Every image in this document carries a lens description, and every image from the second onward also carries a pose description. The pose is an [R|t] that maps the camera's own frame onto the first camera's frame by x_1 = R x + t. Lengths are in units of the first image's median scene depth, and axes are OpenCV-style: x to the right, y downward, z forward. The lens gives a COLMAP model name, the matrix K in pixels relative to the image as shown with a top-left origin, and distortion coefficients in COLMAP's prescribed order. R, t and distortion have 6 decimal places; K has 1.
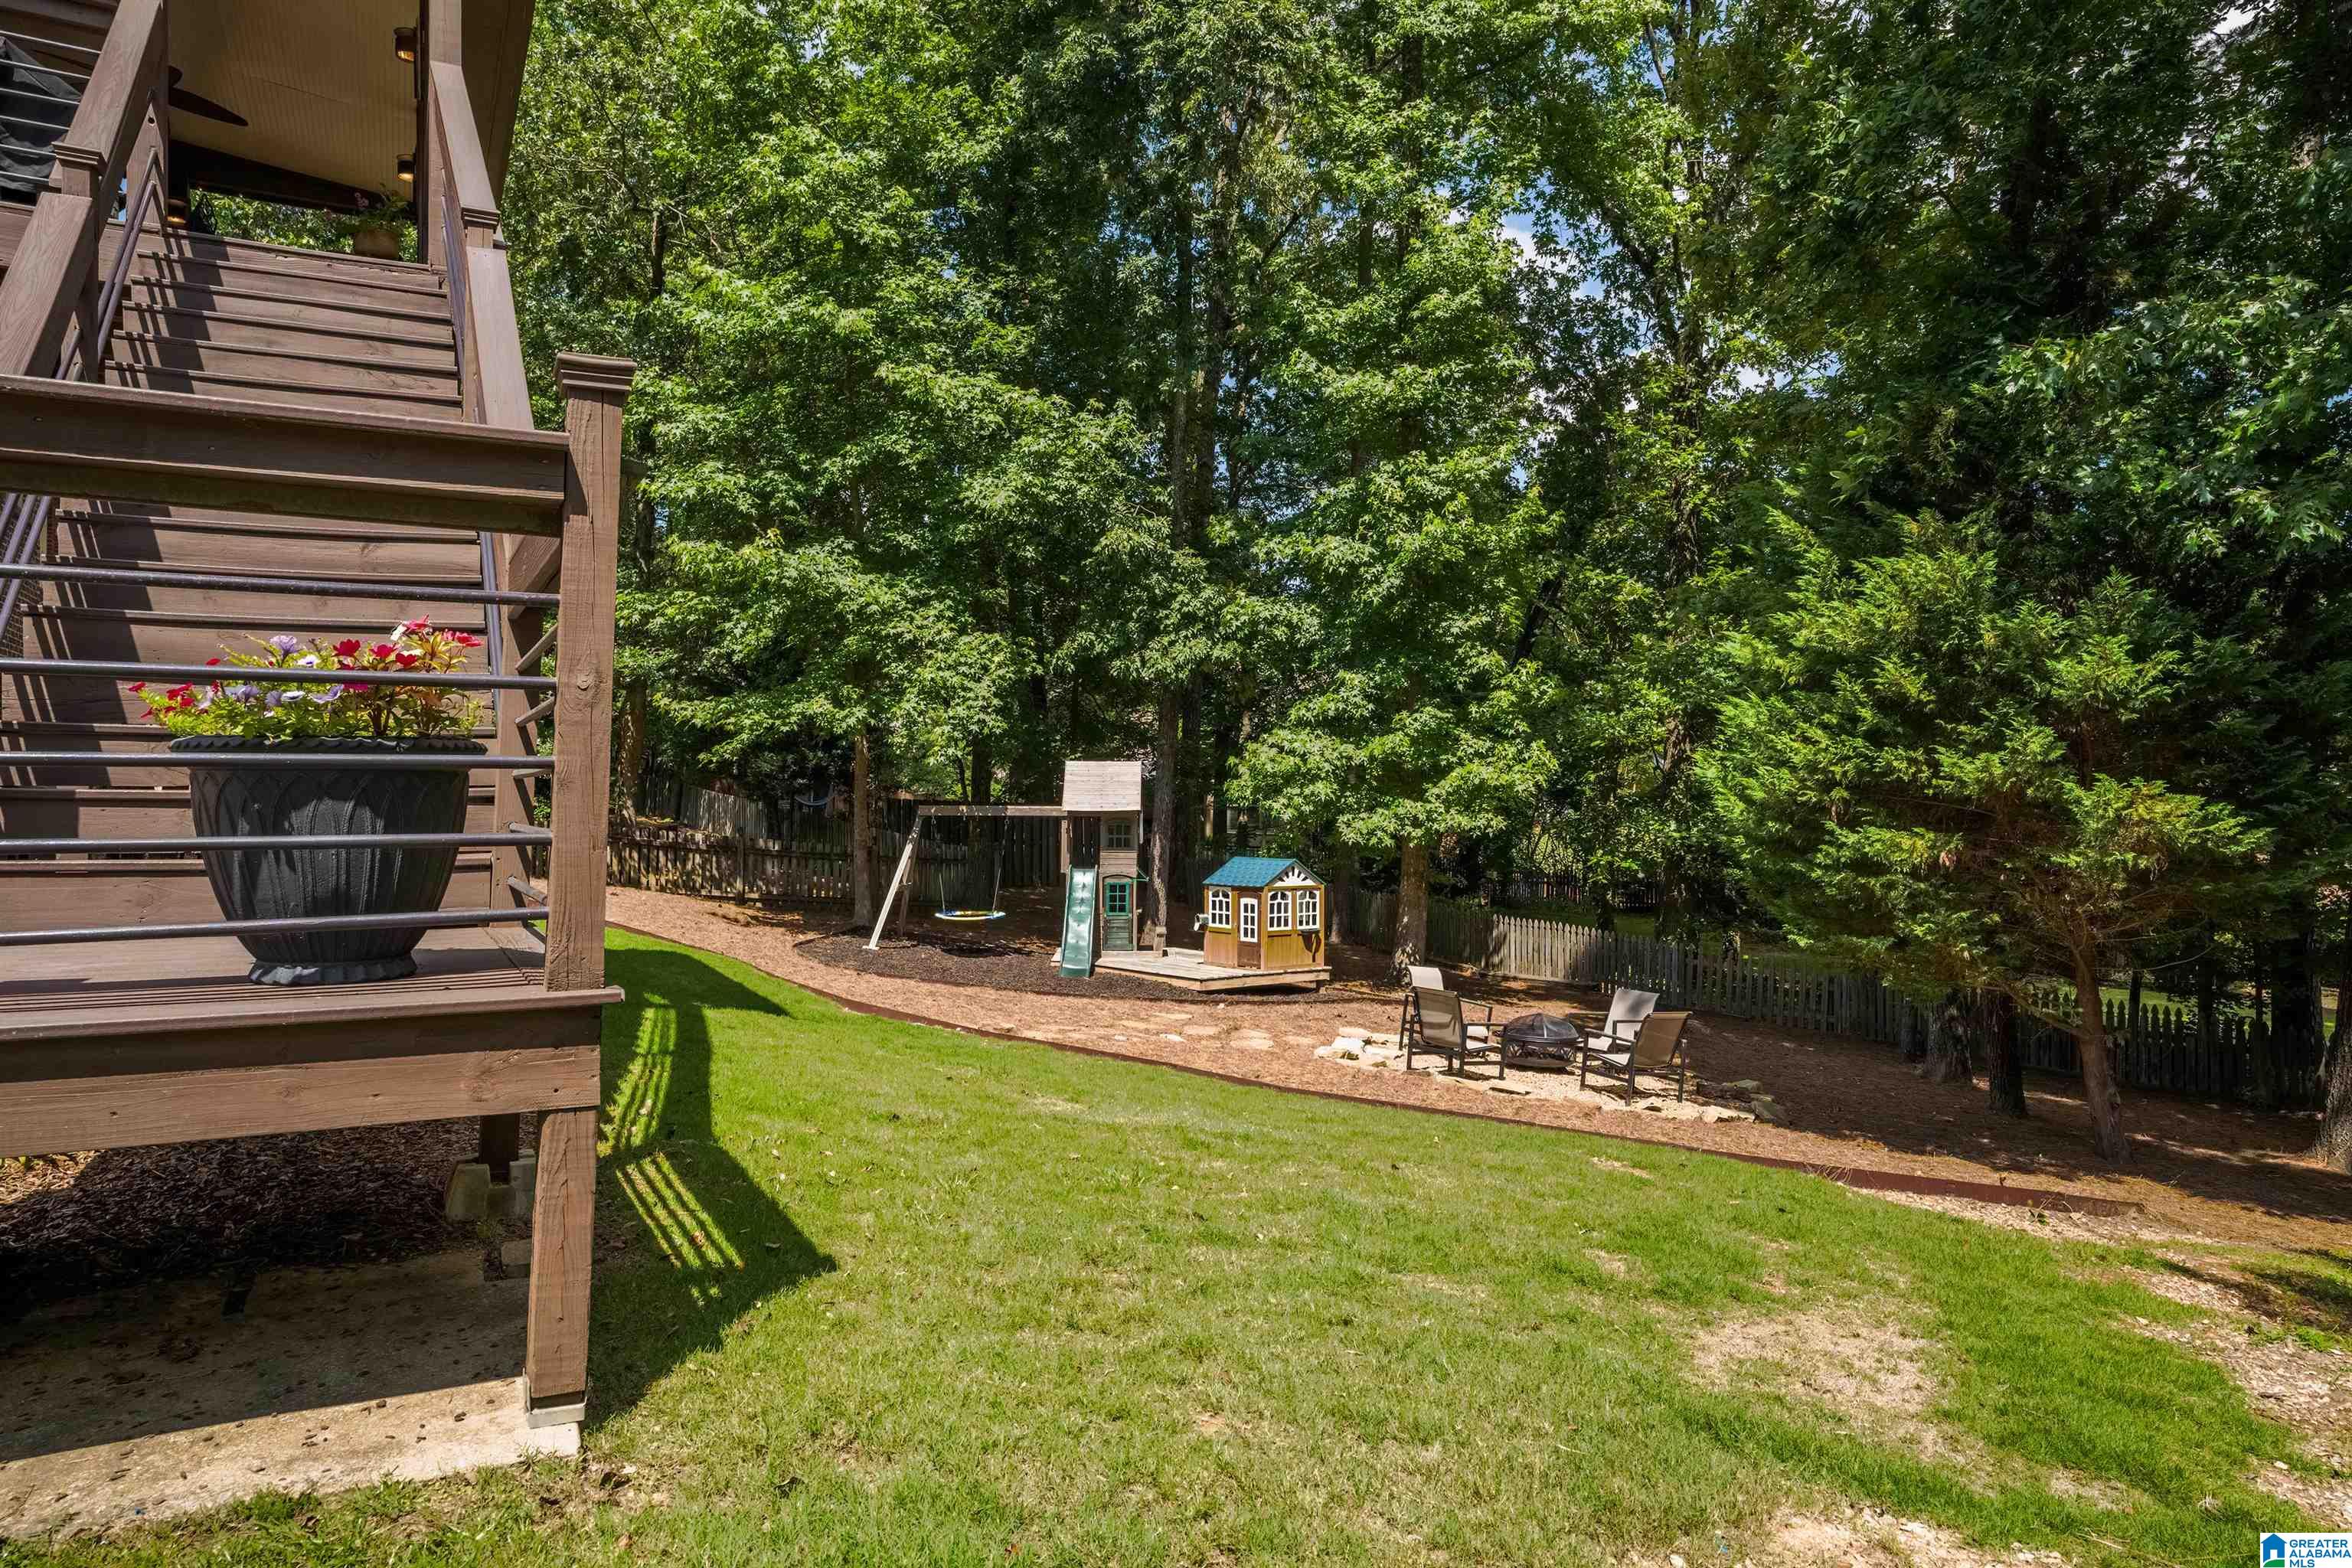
lens RADIAL K [[1569.0, 0, 1175.0], [0, 1569.0, 785.1], [0, 0, 1]] dist [-0.009834, -0.000388]
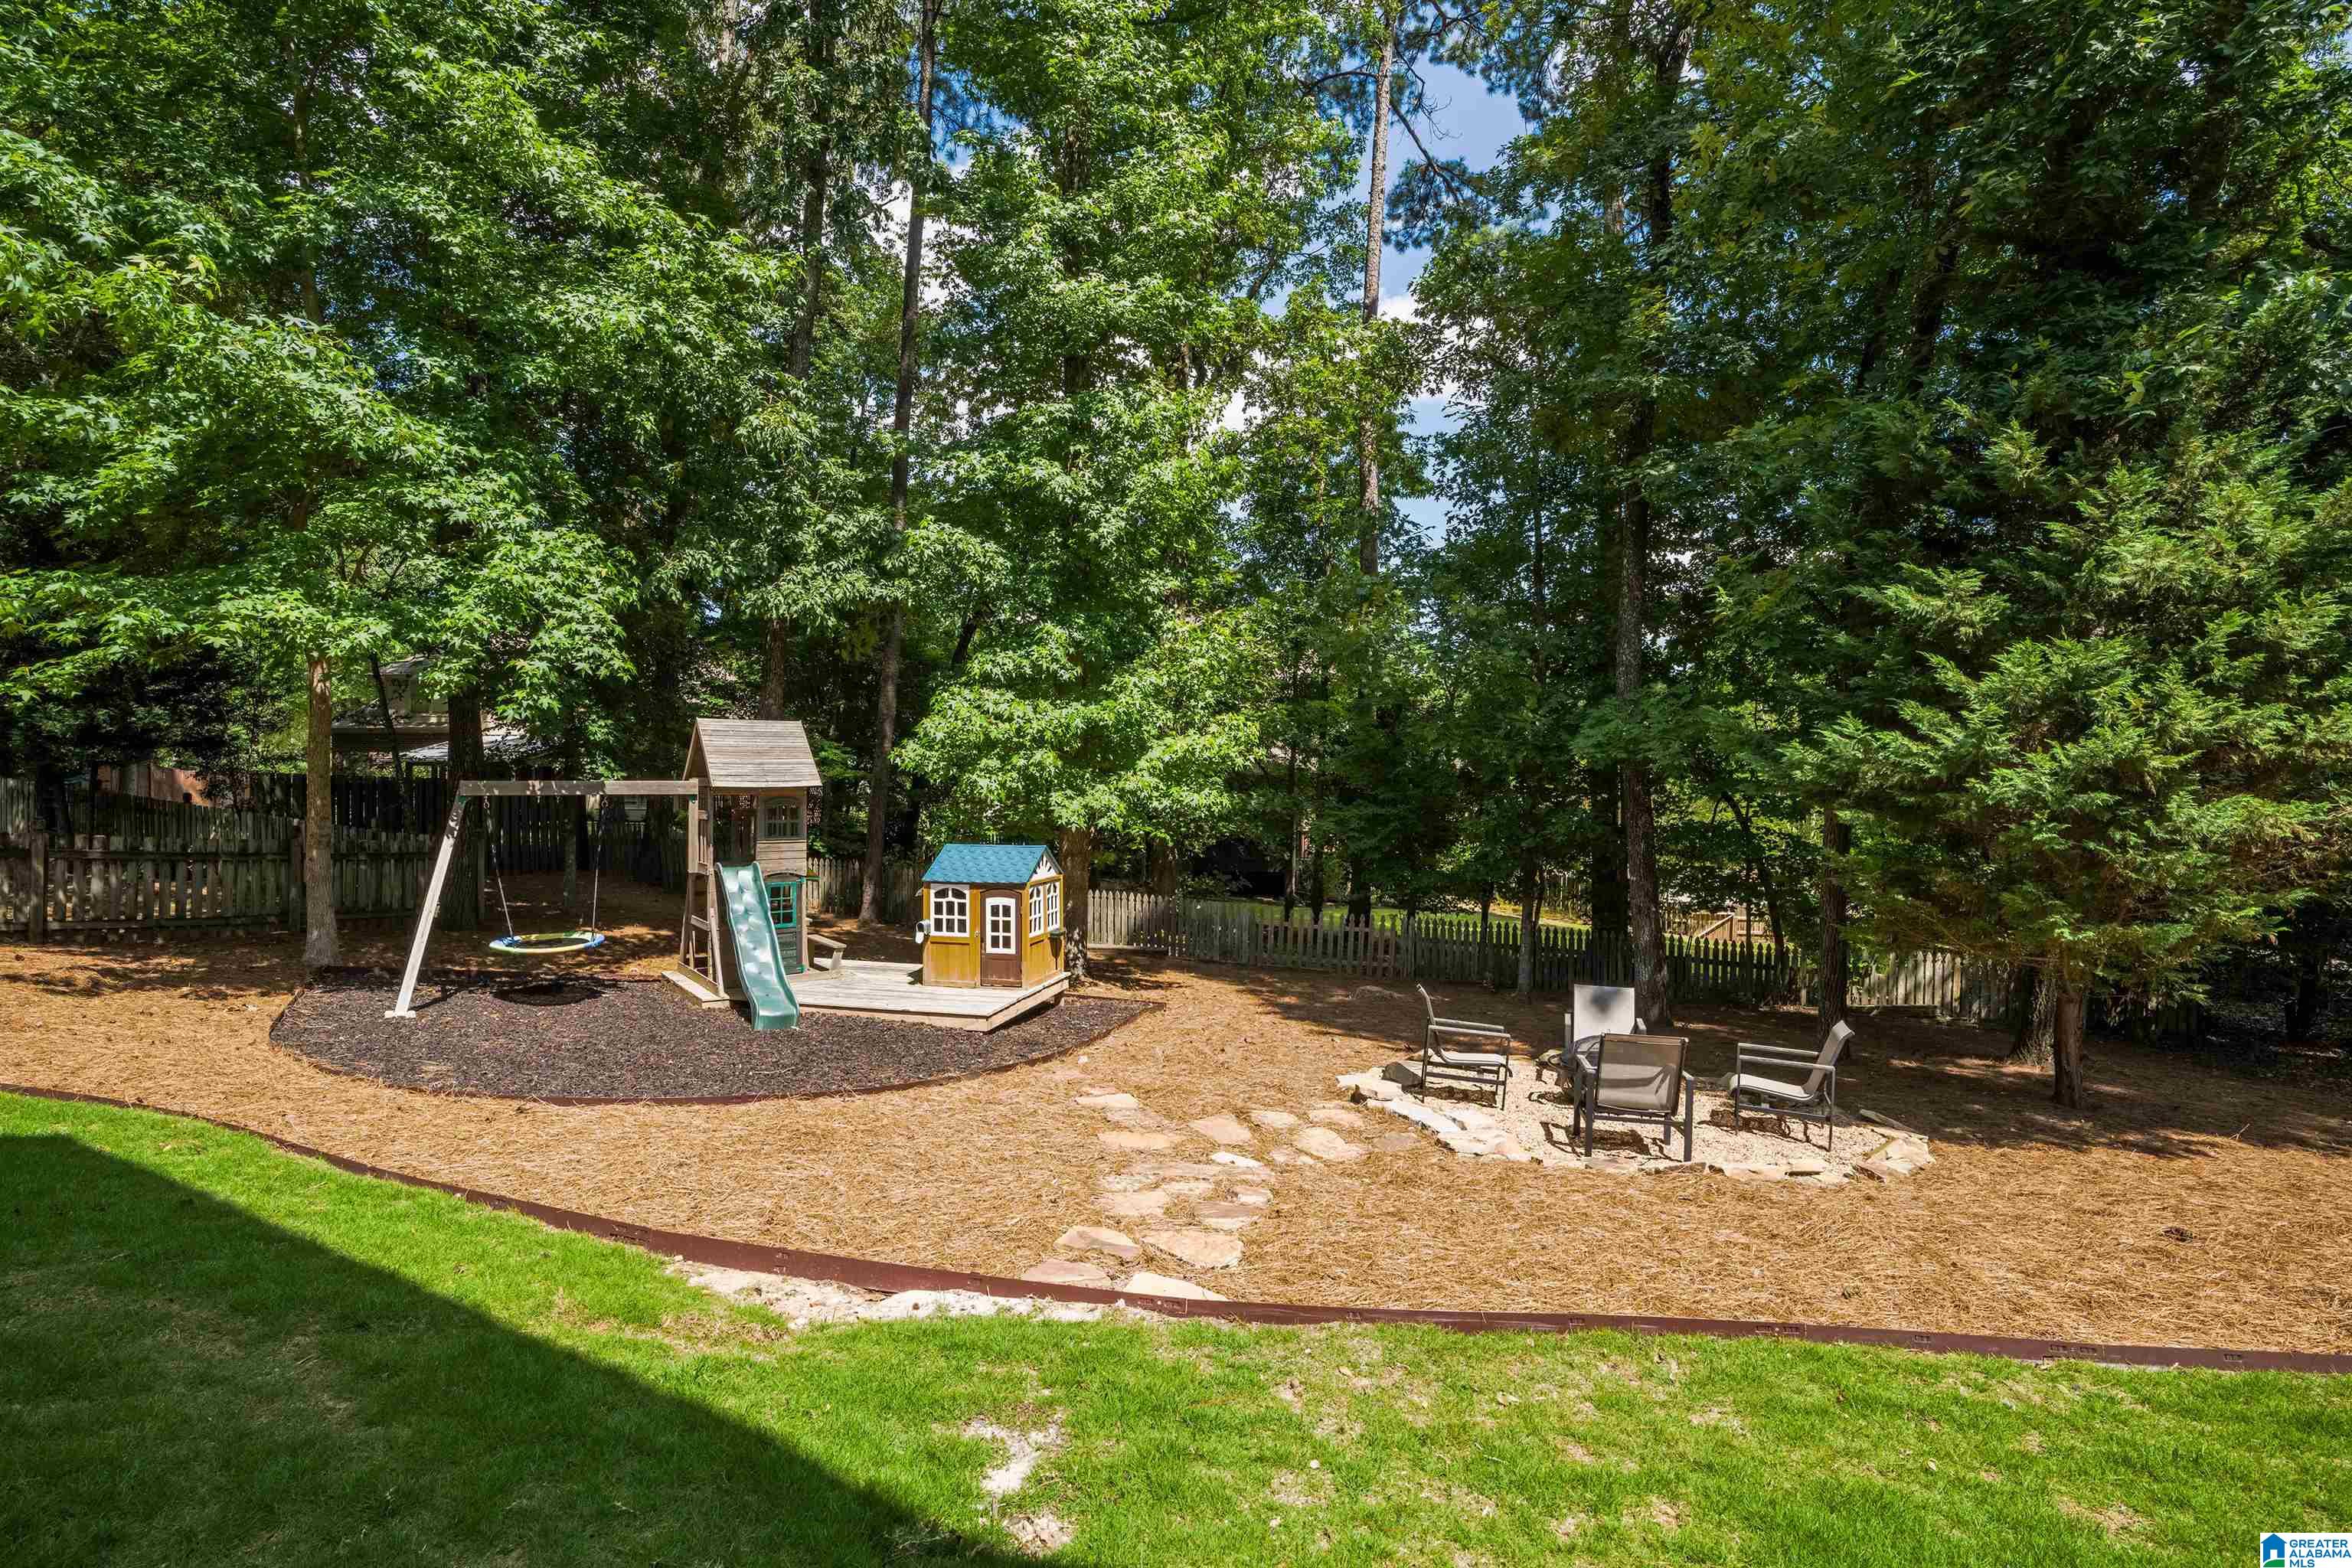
lens RADIAL K [[1158.4, 0, 1173.2], [0, 1158.4, 778.0], [0, 0, 1]] dist [0.031512, 0.001264]
pose [[0.840193, 0.001728, 0.542284, -0.182726], [-0.008001, 0.999926, 0.009212, 0.005703], [-0.542228, -0.012078, 0.840144, 0.438539]]
